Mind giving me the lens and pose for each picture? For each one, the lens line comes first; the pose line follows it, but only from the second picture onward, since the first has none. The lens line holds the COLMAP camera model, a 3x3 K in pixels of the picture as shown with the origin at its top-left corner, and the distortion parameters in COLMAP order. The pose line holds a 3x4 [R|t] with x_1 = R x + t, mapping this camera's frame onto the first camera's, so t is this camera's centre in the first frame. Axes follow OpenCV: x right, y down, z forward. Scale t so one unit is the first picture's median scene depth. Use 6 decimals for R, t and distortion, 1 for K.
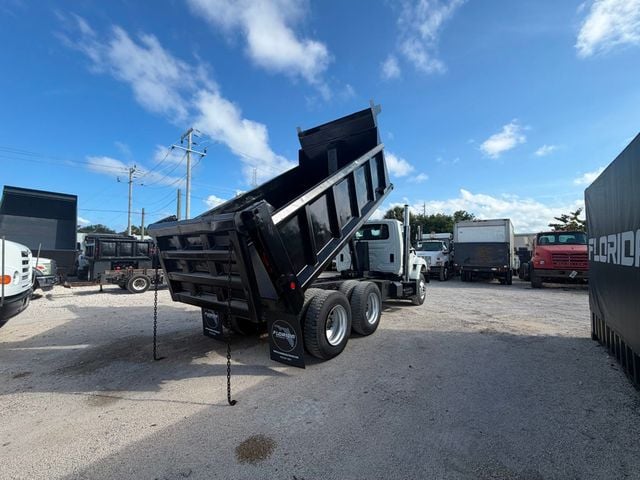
lens RADIAL K [[257.3, 0, 317.3], [0, 257.3, 255.4], [0, 0, 1]] dist [0.009017, -0.000015]
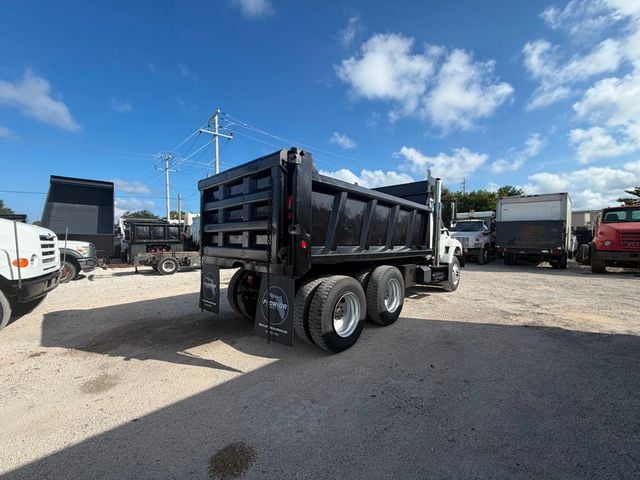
lens RADIAL K [[257.3, 0, 314.8], [0, 257.3, 253.0], [0, 0, 1]] dist [0.005995, 0.000013]
pose [[0.991913, -0.000378, -0.126921, 0.034630], [0.007920, 0.998231, 0.058927, 0.001281], [0.126674, -0.059456, 0.990161, 0.052107]]
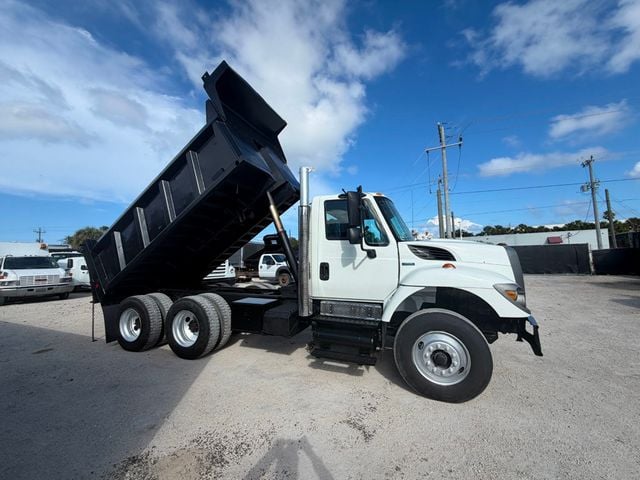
lens RADIAL K [[250.6, 0, 317.3], [0, 250.6, 240.0], [0, 0, 1]] dist [-0.000298, 0.000006]
pose [[0.230412, -0.081601, -0.969666, 0.641817], [0.033004, 0.996560, -0.076022, -0.000541], [0.972533, -0.014486, 0.232313, 0.701450]]
